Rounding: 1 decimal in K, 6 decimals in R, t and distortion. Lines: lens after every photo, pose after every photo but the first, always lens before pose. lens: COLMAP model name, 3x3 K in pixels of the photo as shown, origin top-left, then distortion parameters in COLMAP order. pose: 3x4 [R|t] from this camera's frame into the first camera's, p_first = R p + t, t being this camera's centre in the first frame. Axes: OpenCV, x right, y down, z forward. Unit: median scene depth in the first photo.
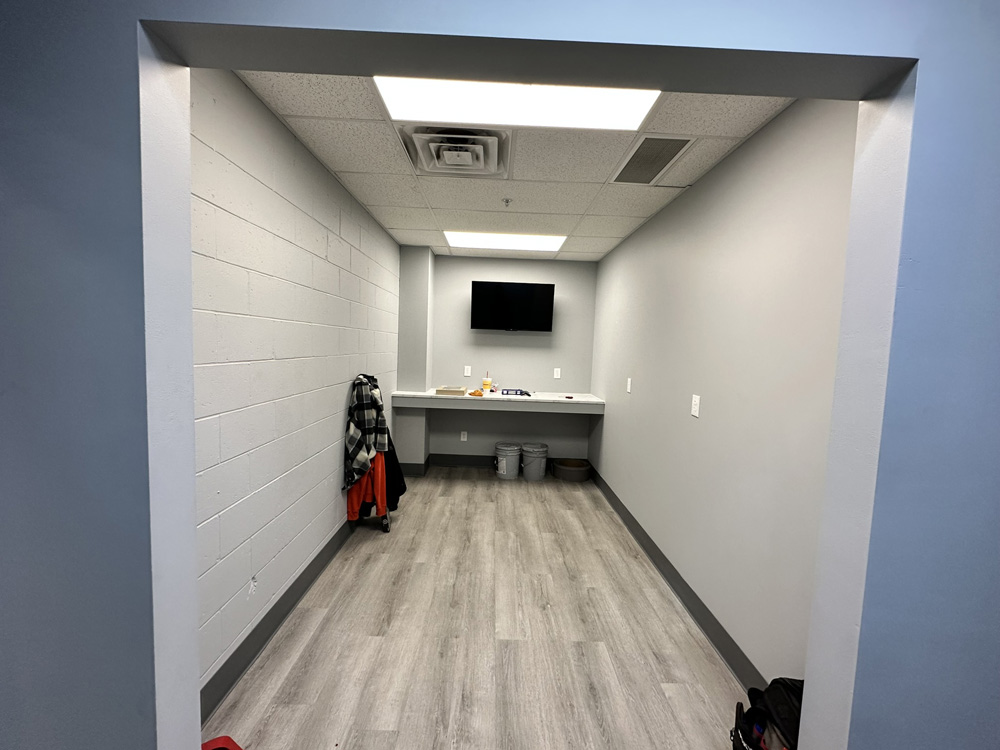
lens RADIAL K [[399.2, 0, 500.0], [0, 399.2, 375.0], [0, 0, 1]] dist [-0.001938, 0.000067]
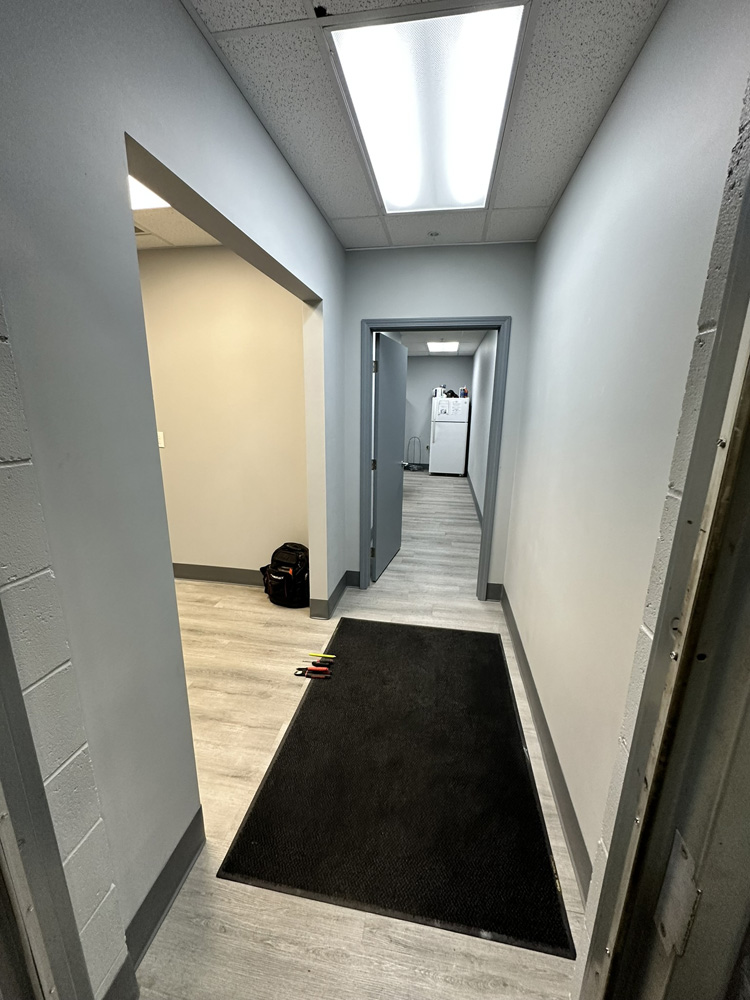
lens RADIAL K [[399.2, 0, 375.0], [0, 399.2, 500.0], [0, 0, 1]] dist [-0.001938, 0.000067]
pose [[0.180594, -0.255464, 0.949802, -0.919993], [0.057279, 0.966773, 0.249137, -0.026063], [-0.981888, 0.009410, 0.189226, 0.026699]]
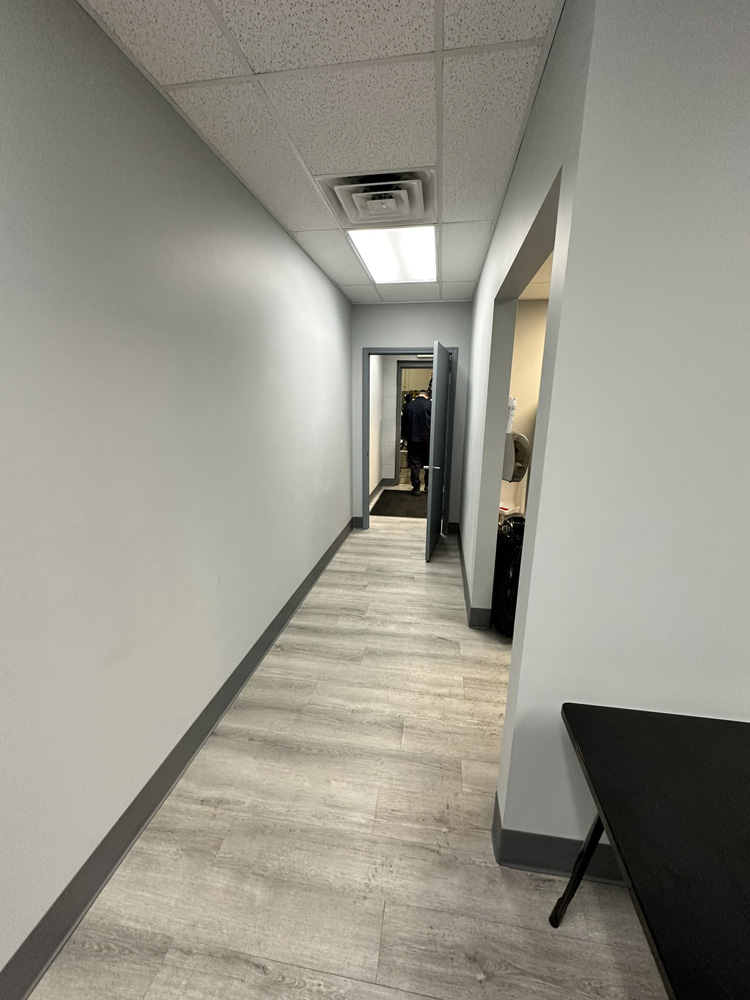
lens RADIAL K [[399.2, 0, 375.0], [0, 399.2, 500.0], [0, 0, 1]] dist [-0.001938, 0.000067]
pose [[-0.166444, 0.216201, -0.962057, 3.178698], [-0.079161, 0.969588, 0.231589, 0.061973], [0.982868, 0.114704, -0.144268, 0.320283]]
